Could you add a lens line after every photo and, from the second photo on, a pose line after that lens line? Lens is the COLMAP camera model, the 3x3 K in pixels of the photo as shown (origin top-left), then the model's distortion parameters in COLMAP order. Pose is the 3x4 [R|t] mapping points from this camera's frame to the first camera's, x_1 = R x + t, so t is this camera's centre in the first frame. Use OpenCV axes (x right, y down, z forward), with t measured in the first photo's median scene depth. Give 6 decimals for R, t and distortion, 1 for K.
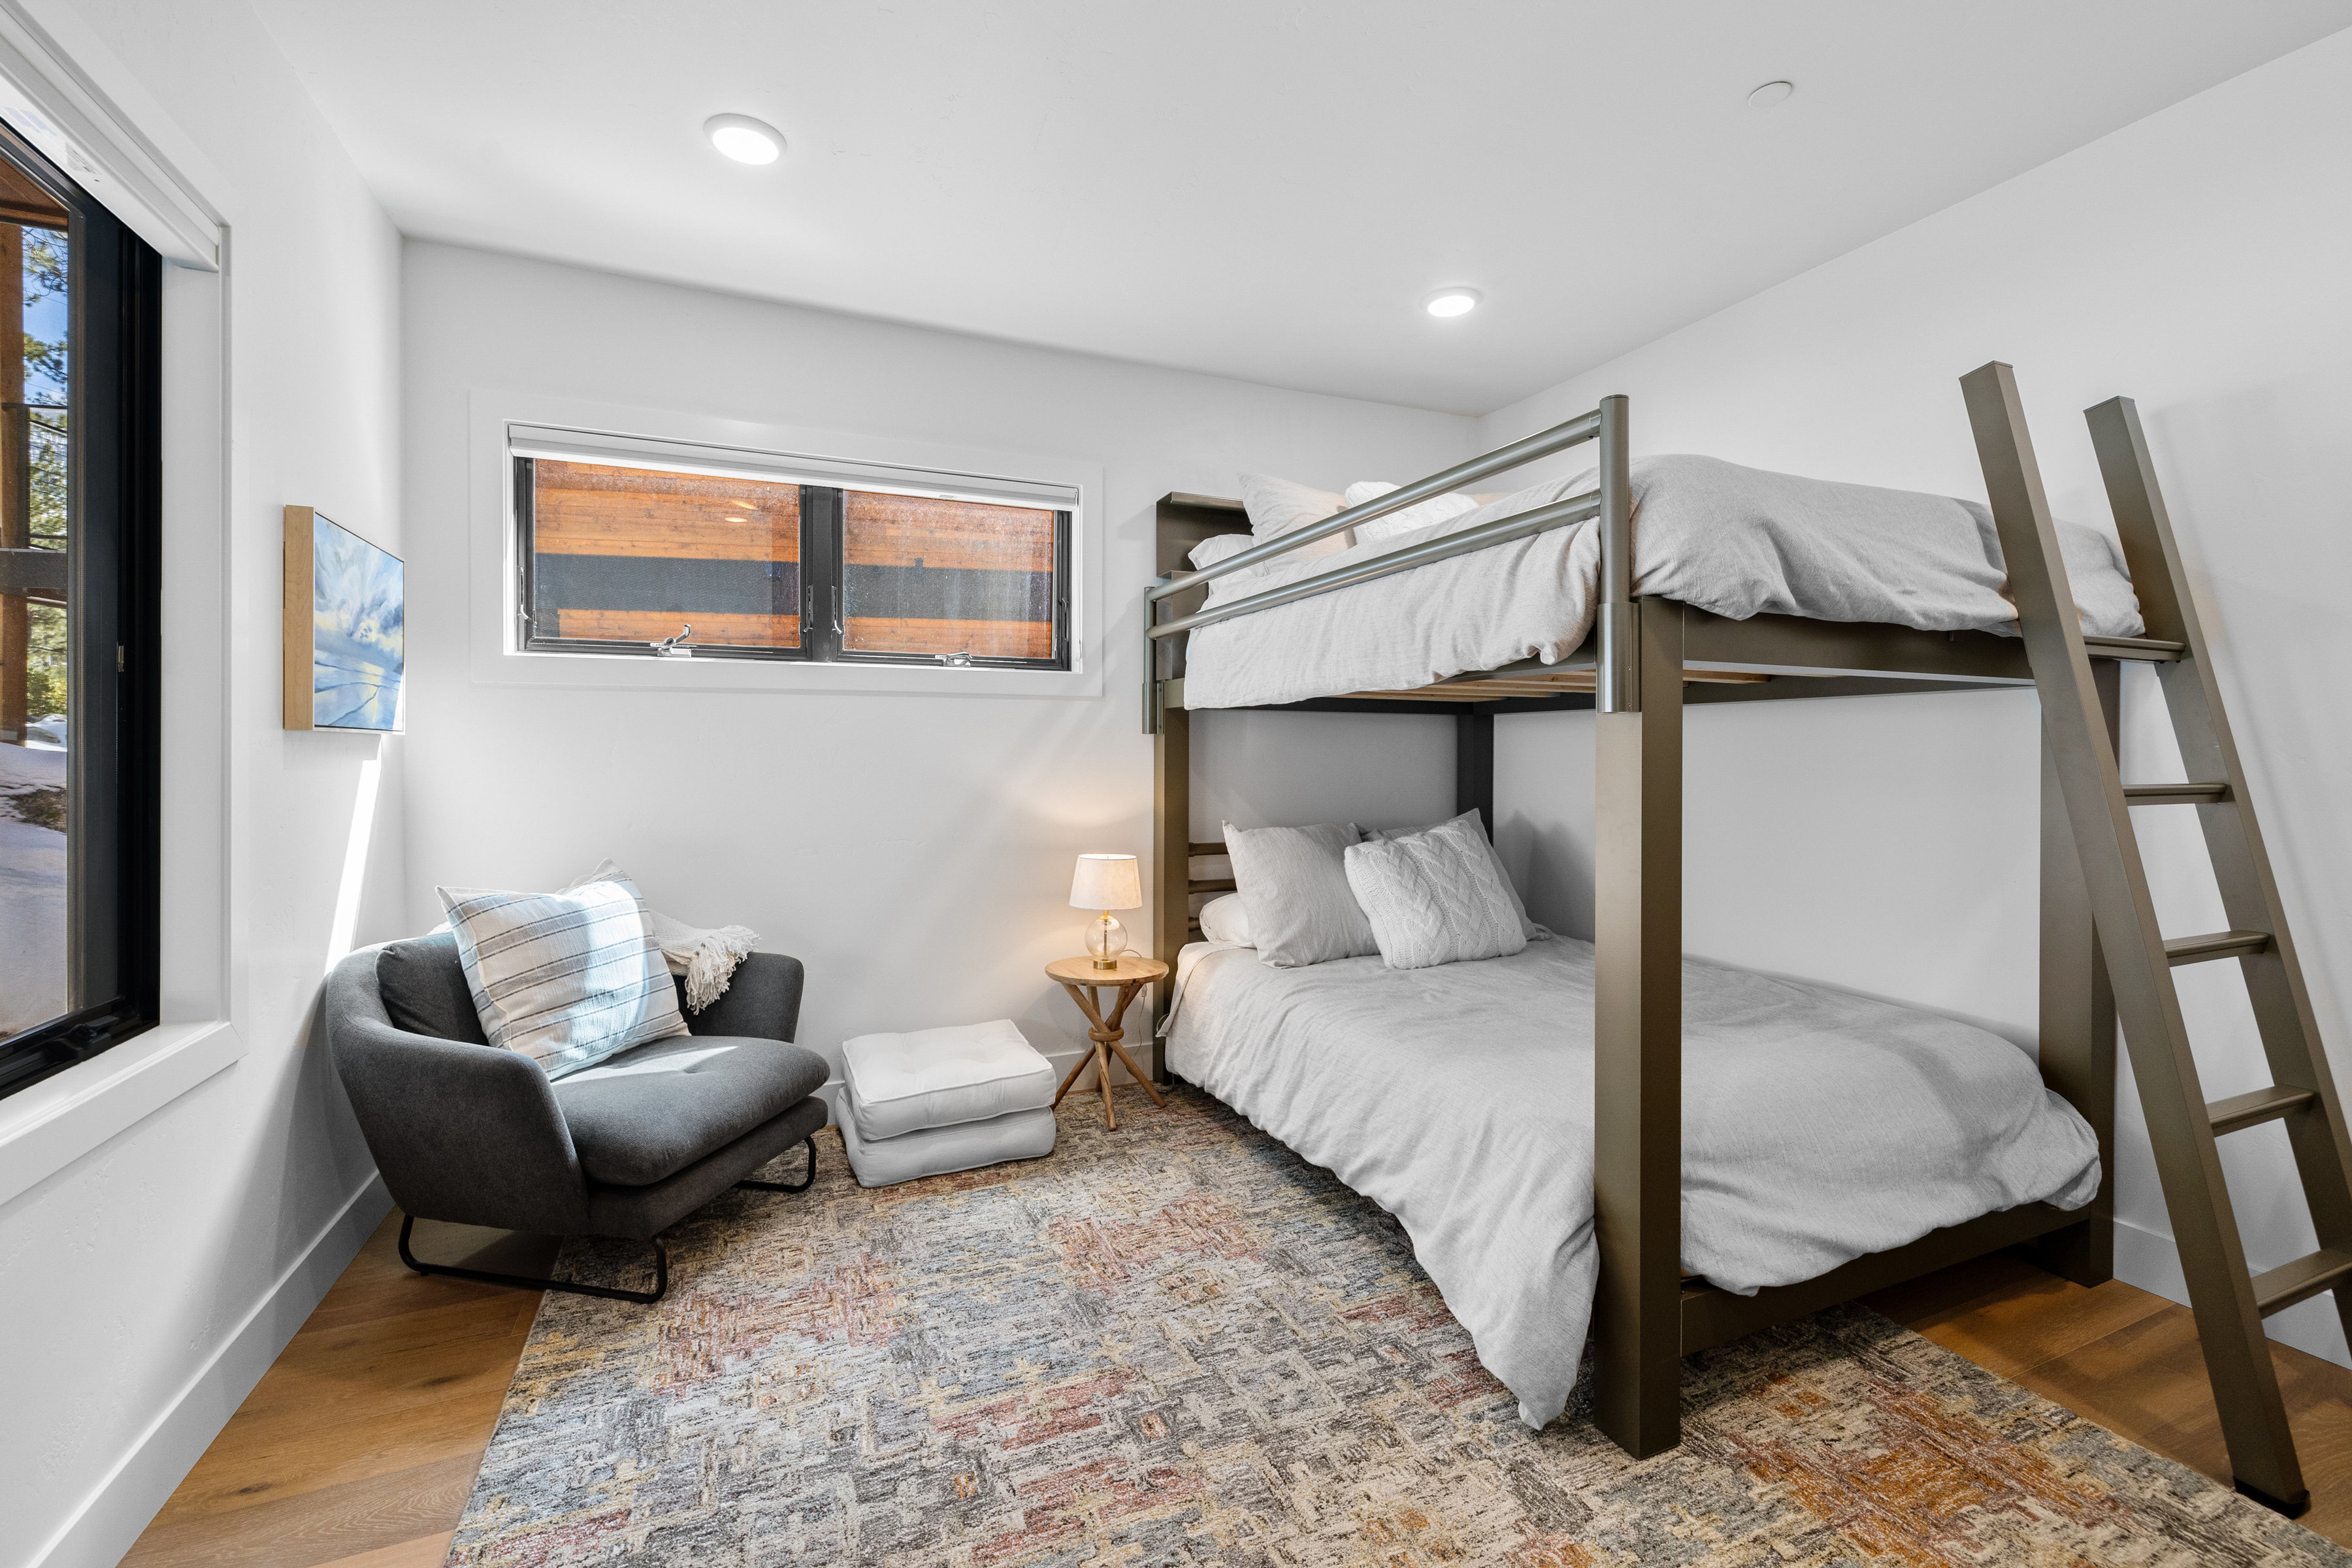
lens RADIAL K [[983.1, 0, 1174.6], [0, 983.1, 769.6], [0, 0, 1]] dist [0.003851, -0.001079]
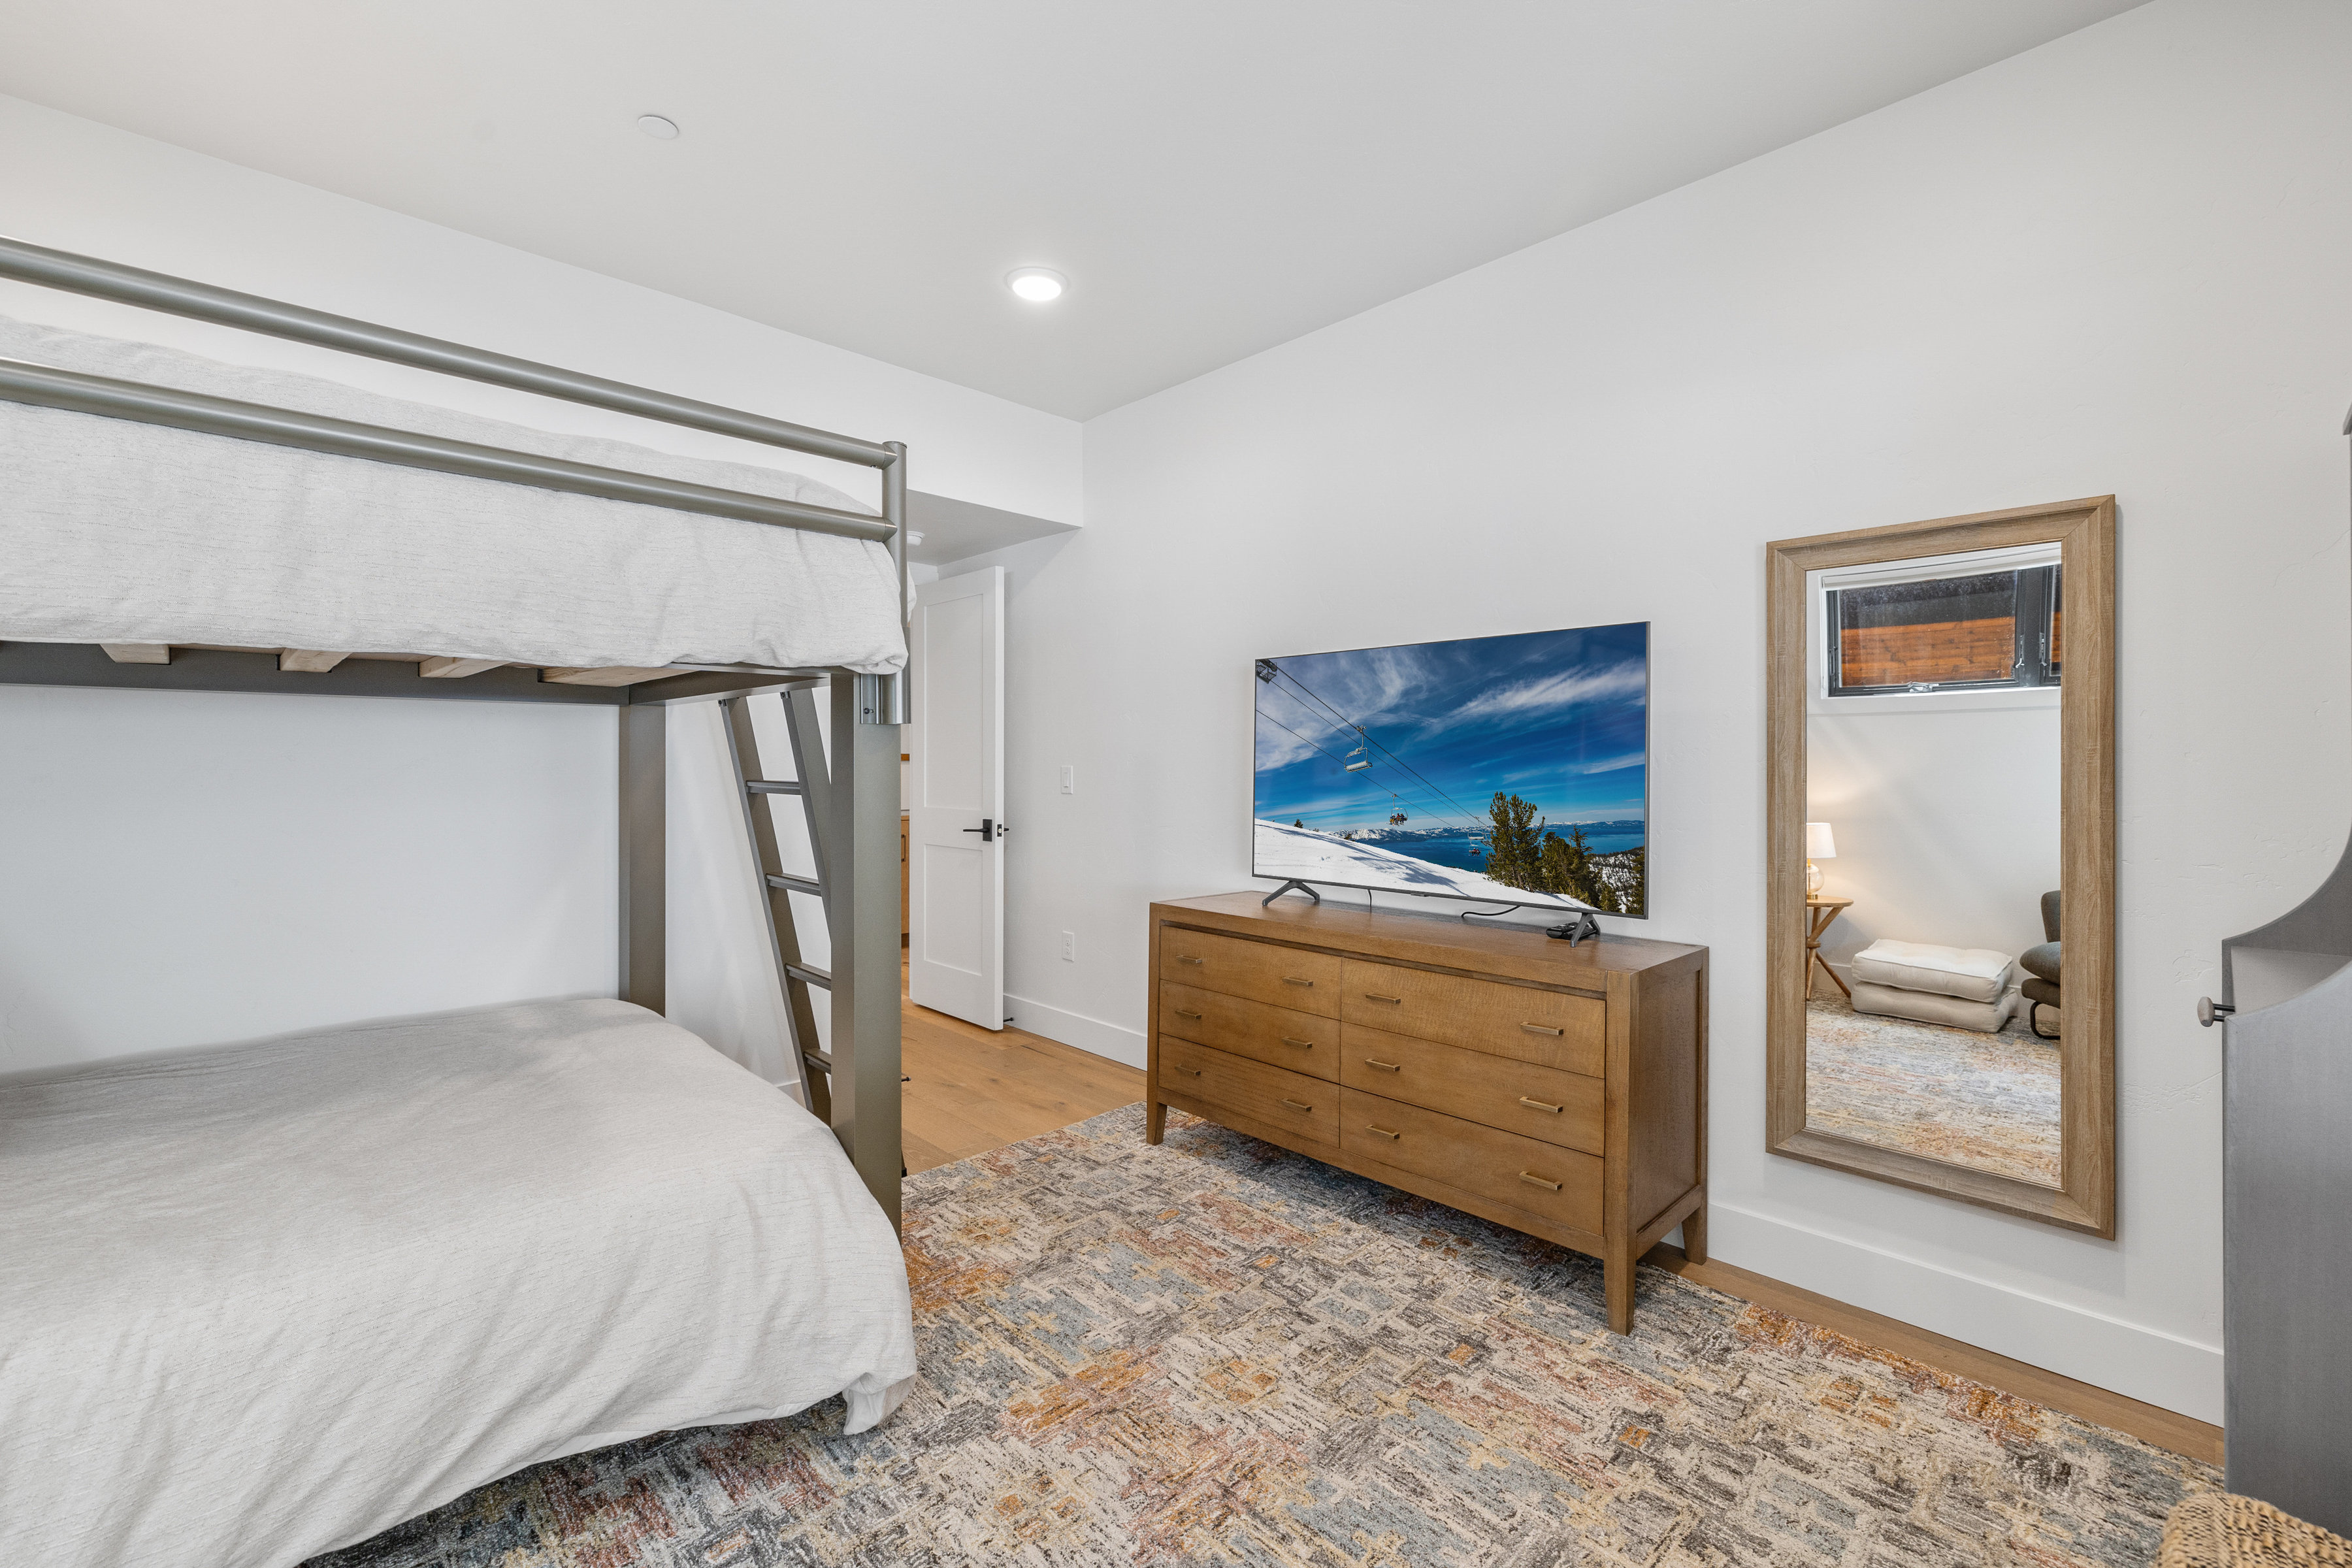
lens RADIAL K [[983.1, 0, 1175.1], [0, 983.1, 777.5], [0, 0, 1]] dist [0.003851, -0.001079]
pose [[-0.357990, -0.011140, 0.933659, -0.715597], [0.005652, 0.999885, 0.014097, -0.011287], [-0.933708, 0.010323, -0.357886, 1.112375]]
